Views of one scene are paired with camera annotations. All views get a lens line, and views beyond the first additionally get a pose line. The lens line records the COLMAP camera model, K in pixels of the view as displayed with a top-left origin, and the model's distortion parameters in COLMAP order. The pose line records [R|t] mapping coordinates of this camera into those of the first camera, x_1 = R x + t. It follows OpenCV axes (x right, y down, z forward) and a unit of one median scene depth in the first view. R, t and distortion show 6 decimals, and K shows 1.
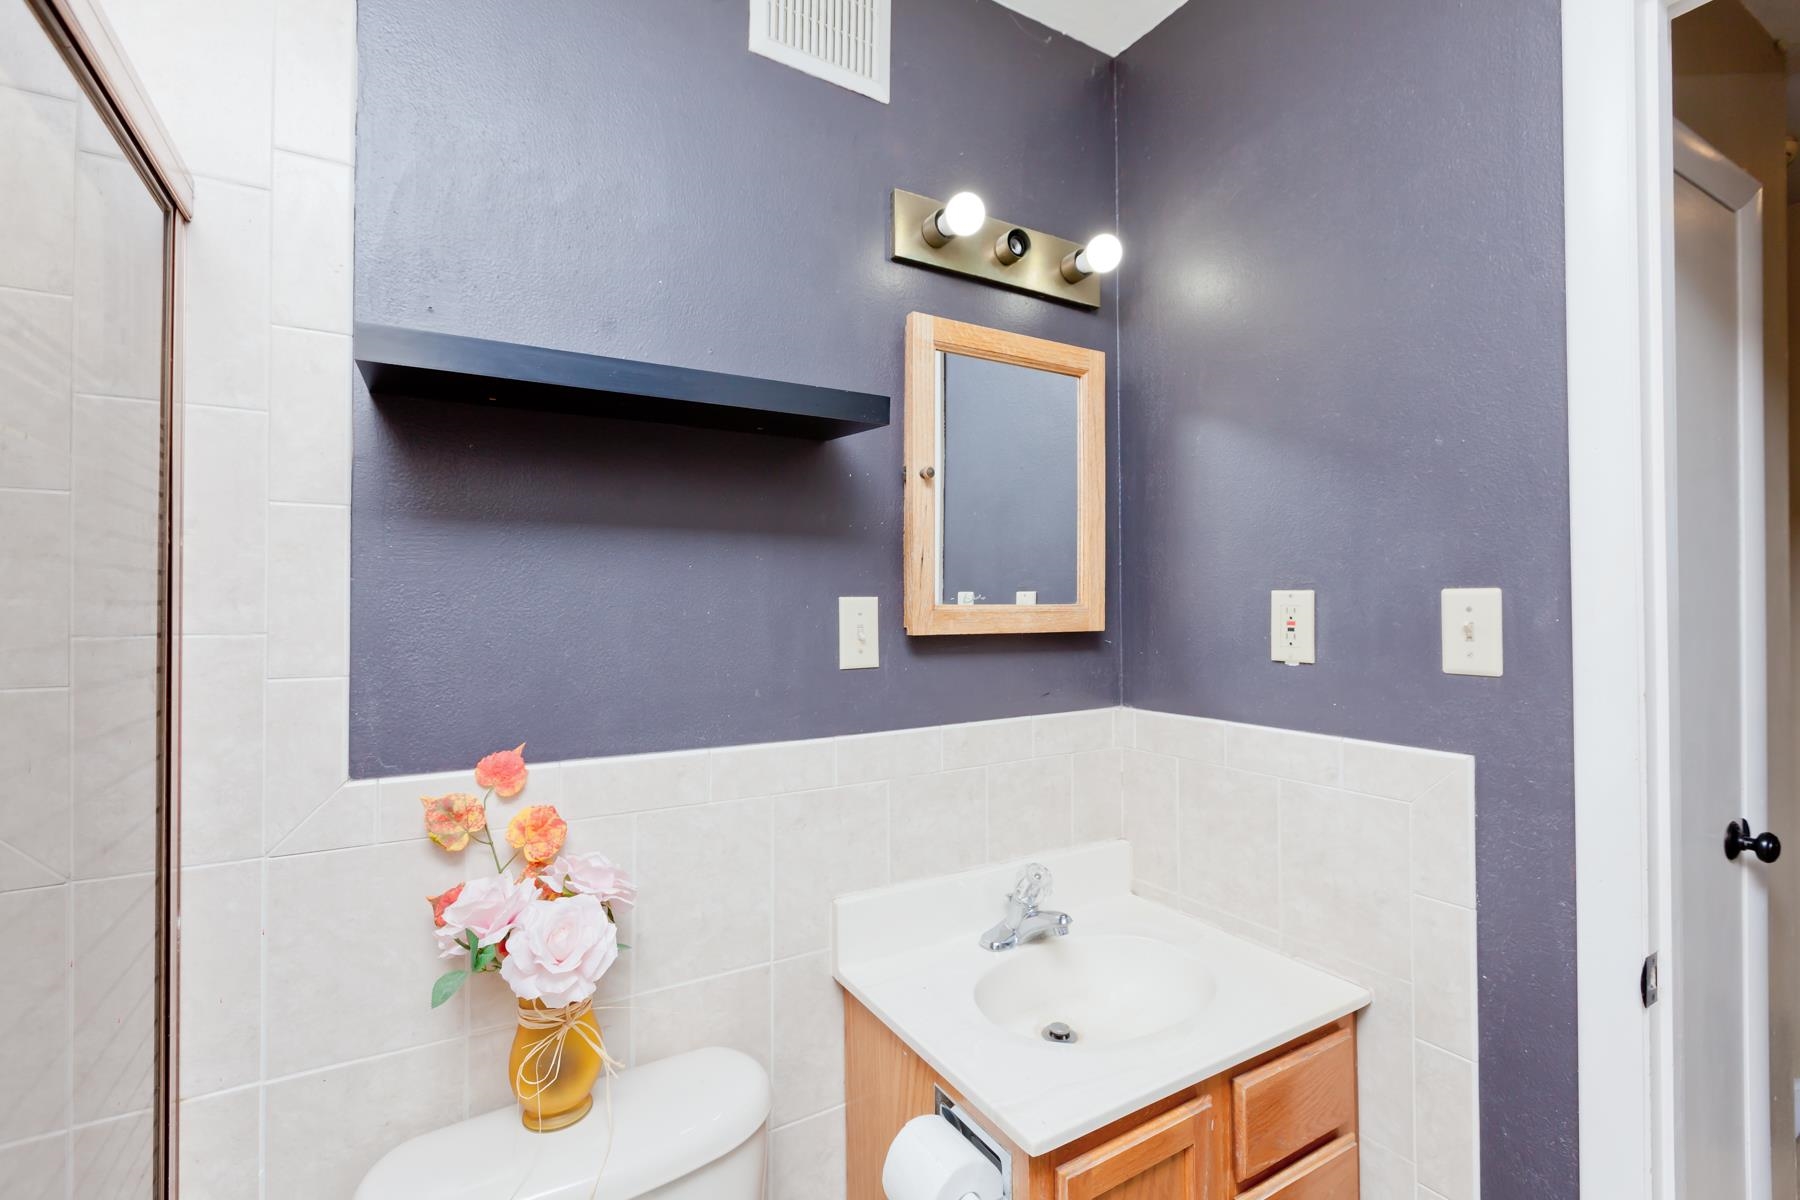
lens RADIAL K [[822.0, 0, 900.6], [0, 822.0, 595.8], [0, 0, 1]] dist [0.001551, -0.001870]
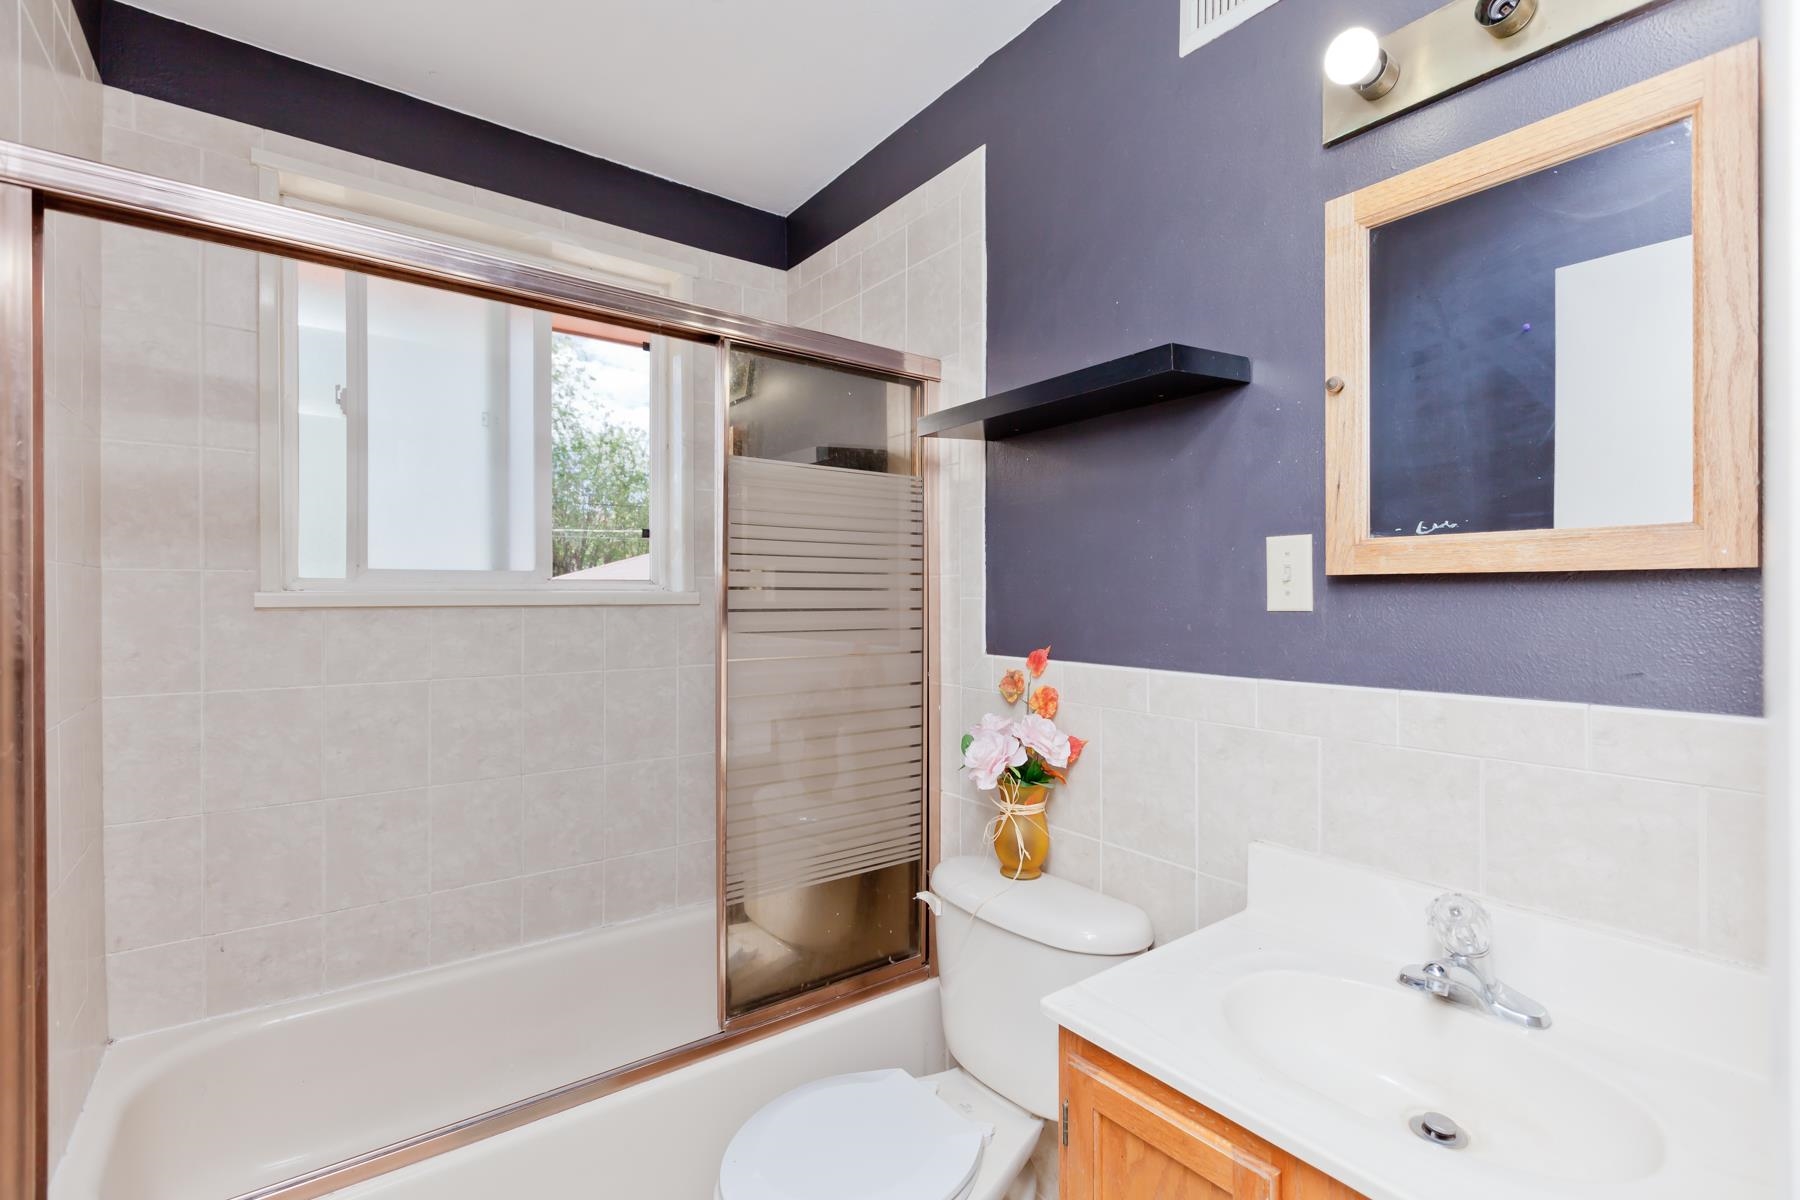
lens RADIAL K [[822.0, 0, 897.9], [0, 822.0, 598.1], [0, 0, 1]] dist [0.001551, -0.001870]
pose [[0.092200, 0.003891, -0.995733, 0.936734], [0.005425, 0.999976, 0.004410, 0.073184], [0.995726, -0.005809, 0.092177, 0.513983]]
